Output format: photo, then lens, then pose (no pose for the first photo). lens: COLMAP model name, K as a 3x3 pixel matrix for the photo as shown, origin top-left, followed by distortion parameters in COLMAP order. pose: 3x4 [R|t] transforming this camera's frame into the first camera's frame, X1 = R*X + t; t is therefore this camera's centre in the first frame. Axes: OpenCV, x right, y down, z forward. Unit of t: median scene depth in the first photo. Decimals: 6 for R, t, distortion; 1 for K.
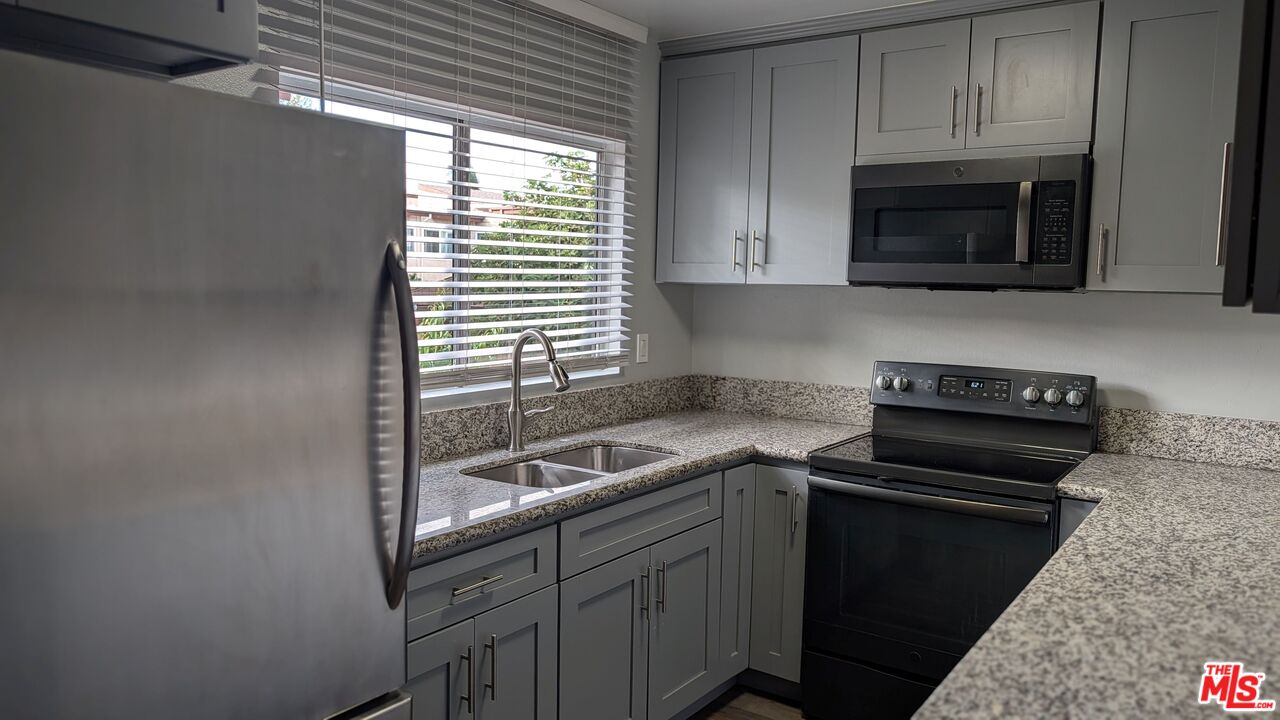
lens RADIAL K [[948.4, 0, 640.0], [0, 948.4, 360.0], [0, 0, 1]] dist [0.079671, -0.006431]
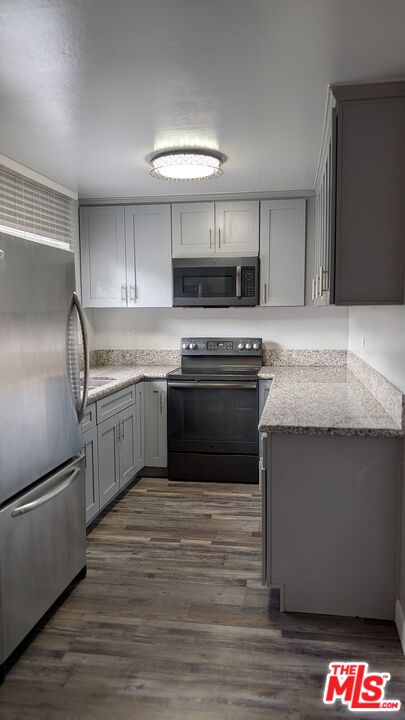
lens RADIAL K [[555.0, 0, 202.5], [0, 555.0, 360.0], [0, 0, 1]] dist [0.287173, -0.000535]
pose [[0.916501, -0.068373, 0.394145, -0.299978], [0.063361, 0.997659, 0.025733, 0.027249], [-0.394982, 0.001389, 0.918688, -0.369751]]
